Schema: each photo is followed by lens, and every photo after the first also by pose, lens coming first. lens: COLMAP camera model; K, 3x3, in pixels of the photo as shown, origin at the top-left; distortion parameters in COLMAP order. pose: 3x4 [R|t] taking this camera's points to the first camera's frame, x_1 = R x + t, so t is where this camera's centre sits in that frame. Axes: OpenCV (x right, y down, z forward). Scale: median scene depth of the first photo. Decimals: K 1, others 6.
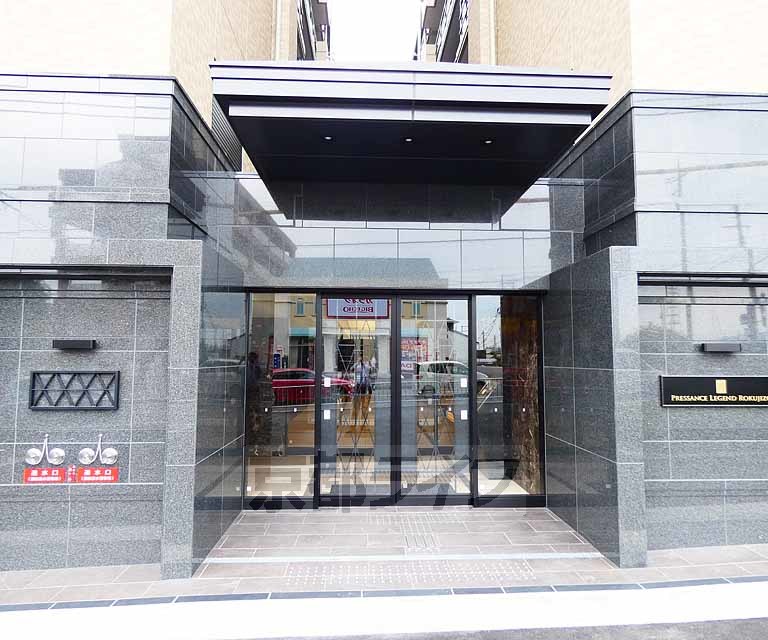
lens RADIAL K [[486.4, 0, 384.0], [0, 486.4, 320.0], [0, 0, 1]] dist [-0.006855, -0.001330]
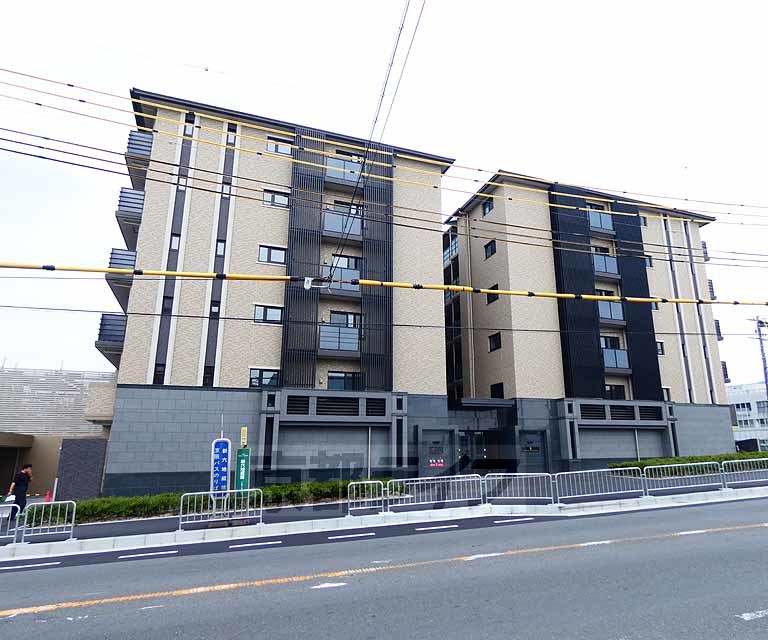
lens RADIAL K [[486.4, 0, 384.0], [0, 486.4, 320.0], [0, 0, 1]] dist [-0.006855, -0.001330]
pose [[0.975147, 0.050203, 0.215798, -2.568242], [-0.016944, 0.988036, -0.153288, -0.504058], [-0.220912, 0.145822, 0.964331, -4.818160]]
